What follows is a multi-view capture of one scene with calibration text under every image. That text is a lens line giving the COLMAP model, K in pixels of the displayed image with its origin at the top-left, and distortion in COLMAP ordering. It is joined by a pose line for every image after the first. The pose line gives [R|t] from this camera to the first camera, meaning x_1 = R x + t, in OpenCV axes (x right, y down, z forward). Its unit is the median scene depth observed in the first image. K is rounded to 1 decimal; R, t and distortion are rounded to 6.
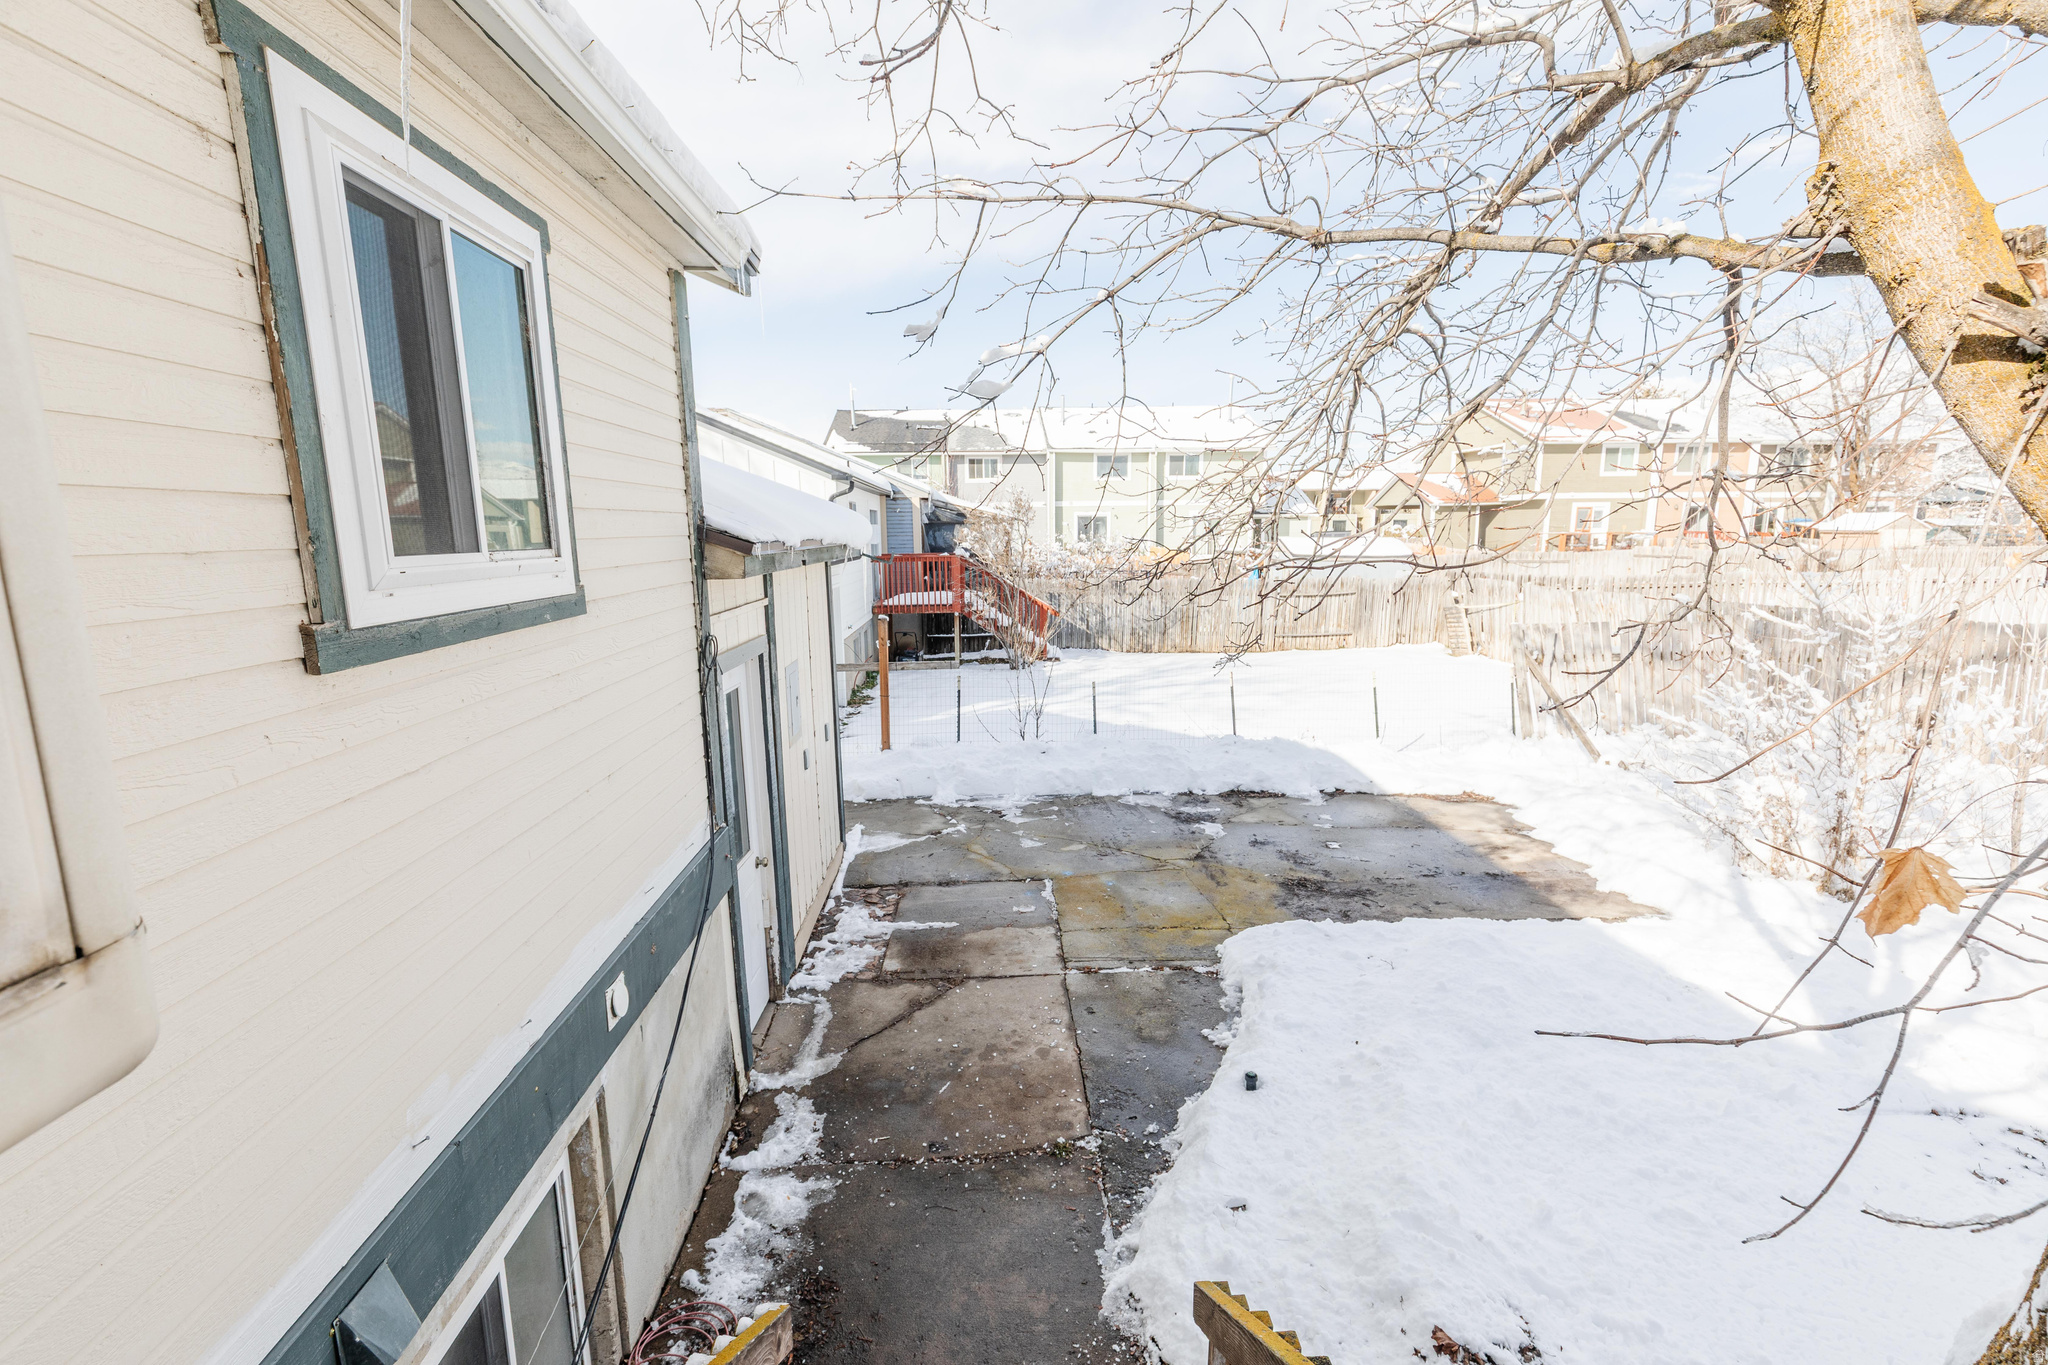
lens RADIAL K [[921.2, 0, 1026.9], [0, 921.2, 690.0], [0, 0, 1]] dist [0.006256, -0.001144]
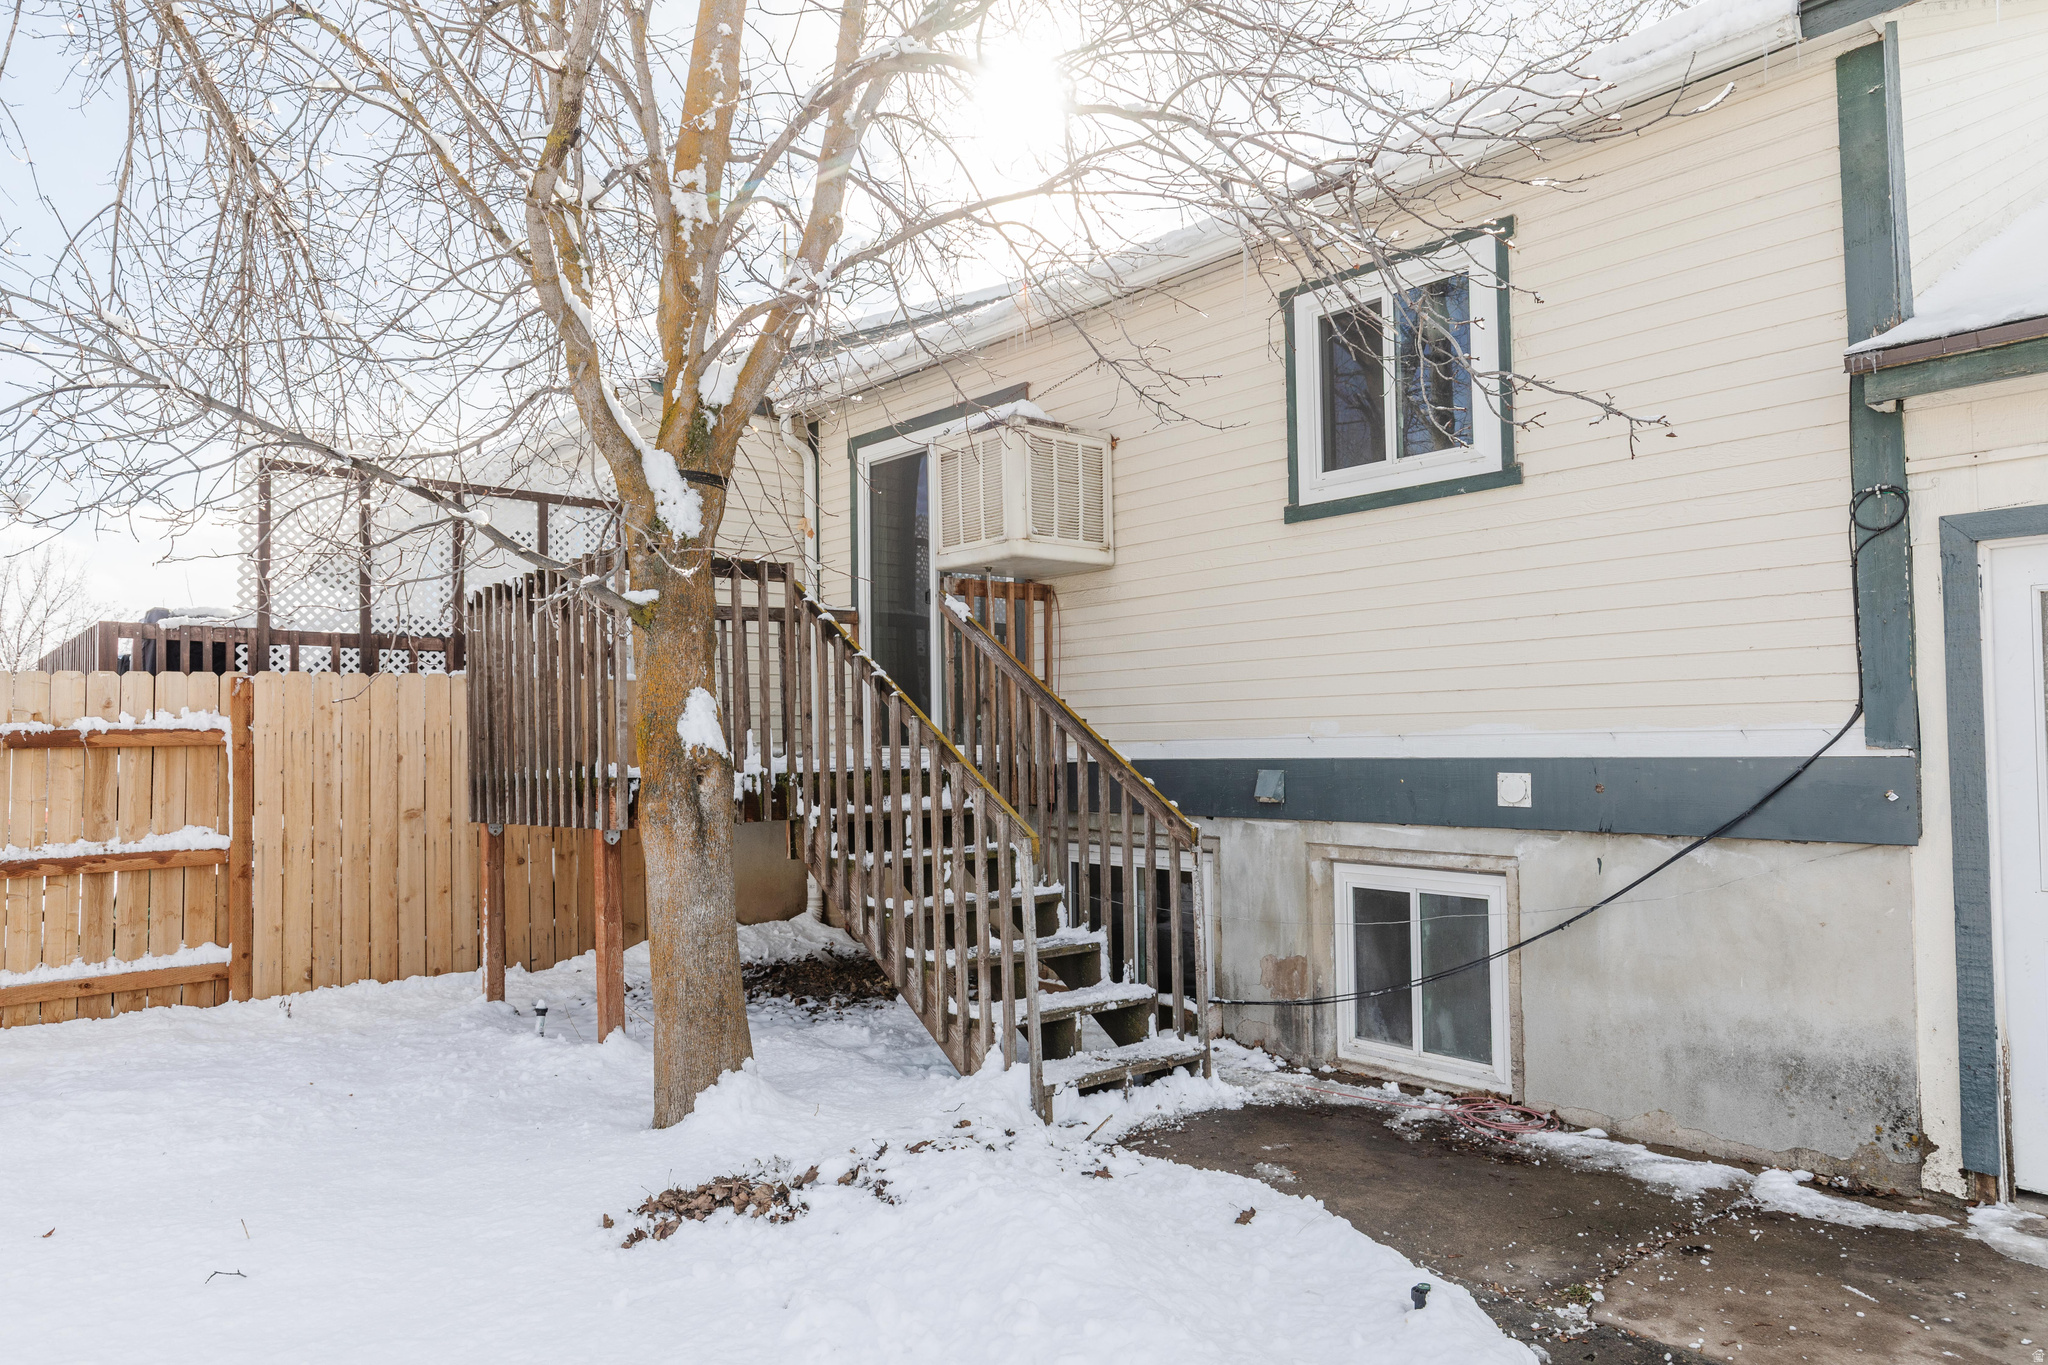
lens RADIAL K [[1275.4, 0, 1017.8], [0, 1275.4, 687.6], [0, 0, 1]] dist [0.003132, 0.002185]
pose [[-0.776826, -0.000811, -0.629715, 0.402406], [-0.083683, 0.991263, 0.101956, 0.026150], [0.624131, 0.131898, -0.770106, 0.649397]]
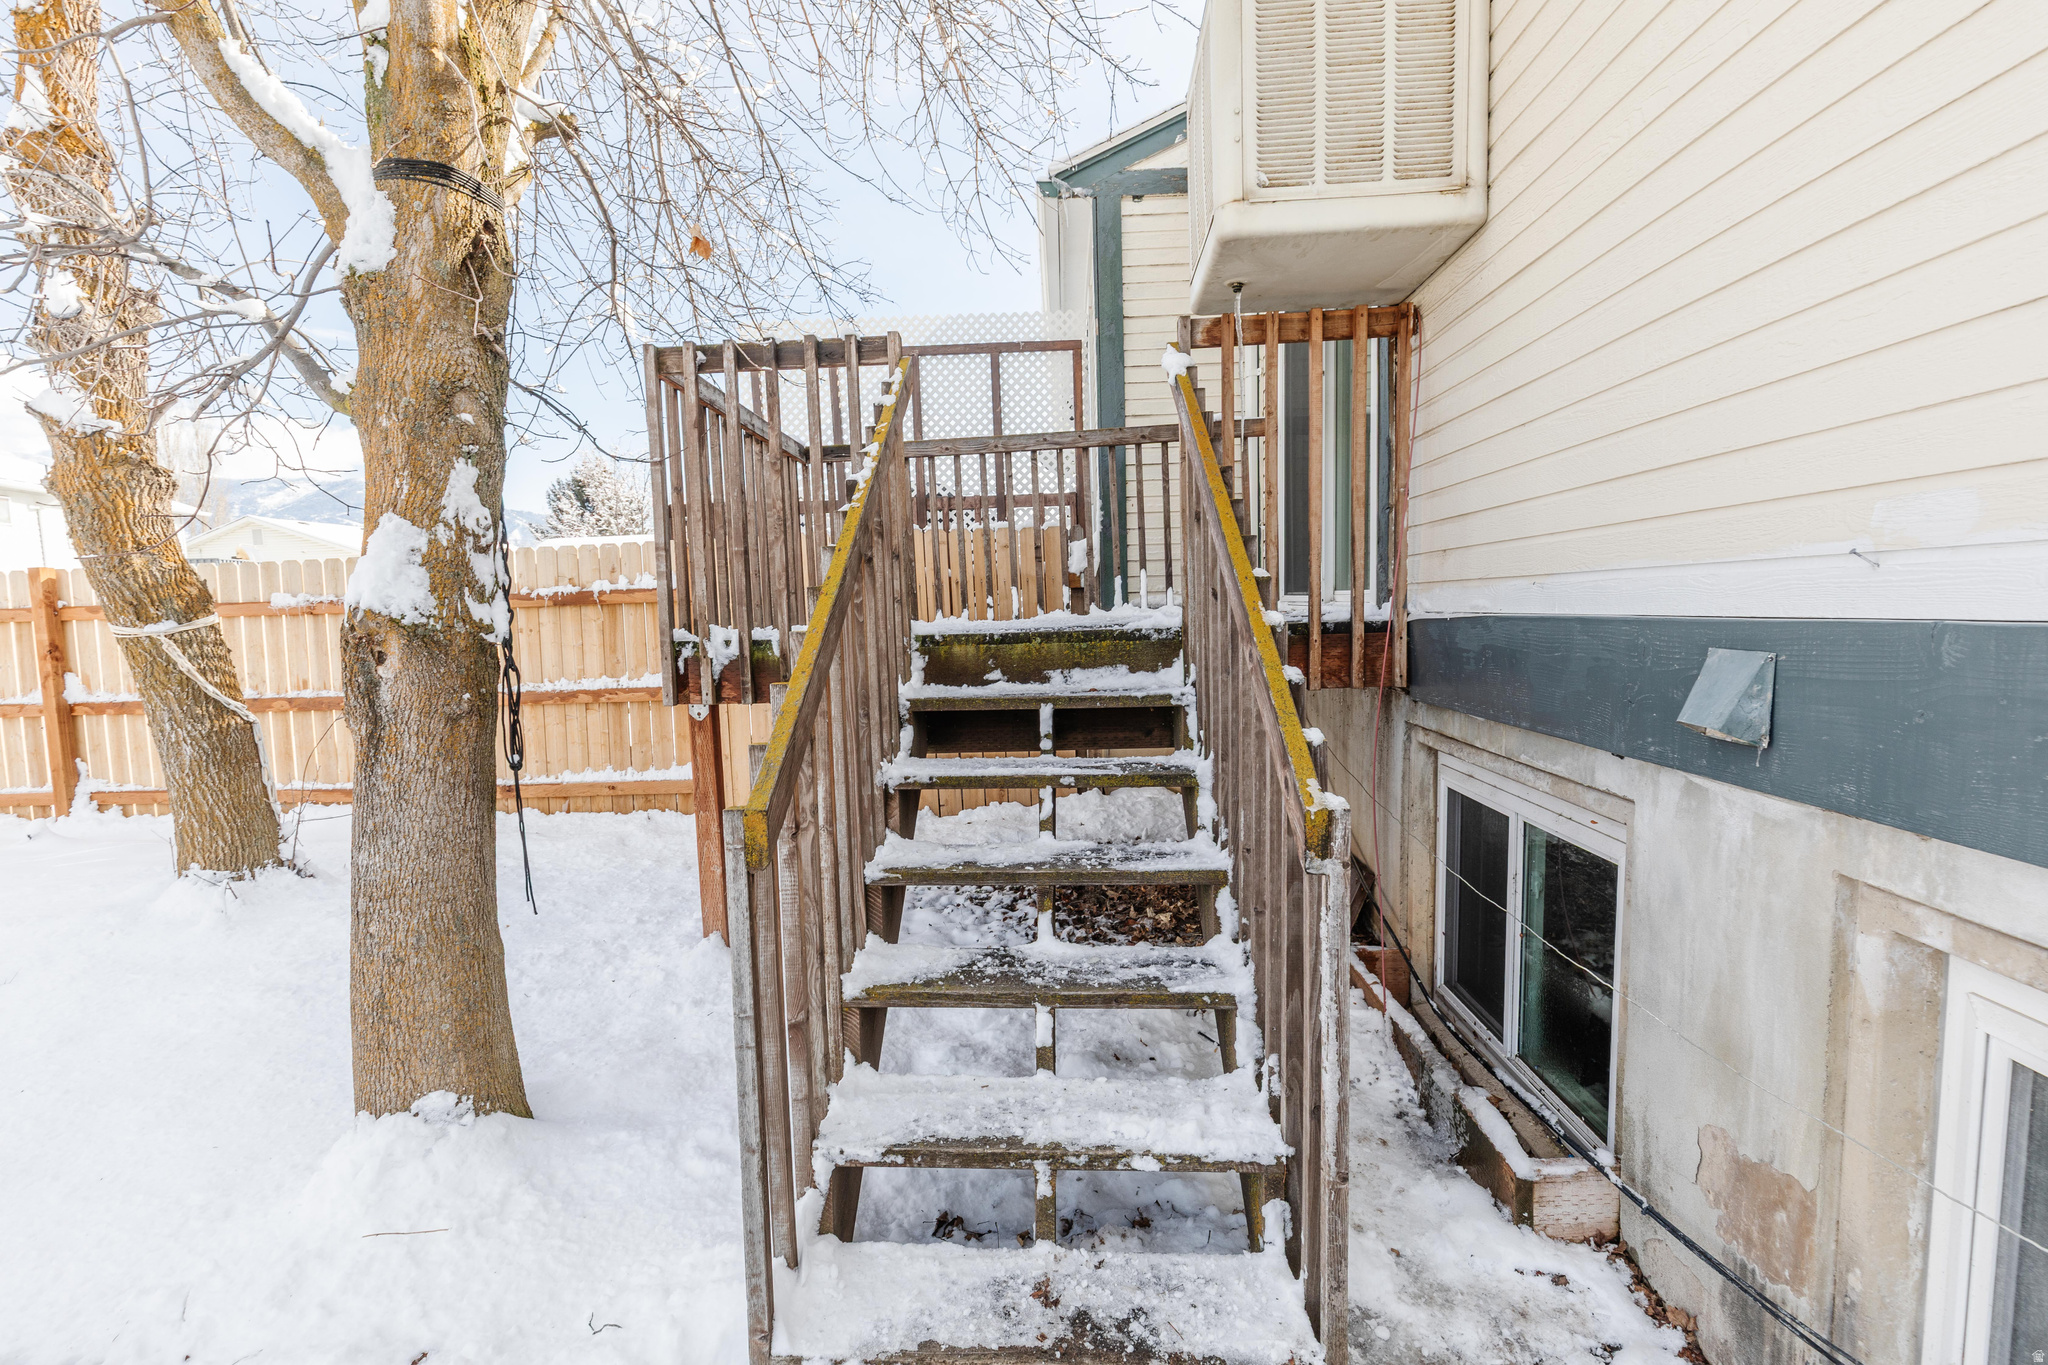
lens RADIAL K [[921.2, 0, 1024.7], [0, 921.2, 691.3], [0, 0, 1]] dist [0.006256, -0.001144]
pose [[-0.995047, 0.034993, 0.093039, -0.025744], [0.058444, 0.963068, 0.262838, 0.083303], [-0.080405, 0.266974, -0.960344, 0.387656]]
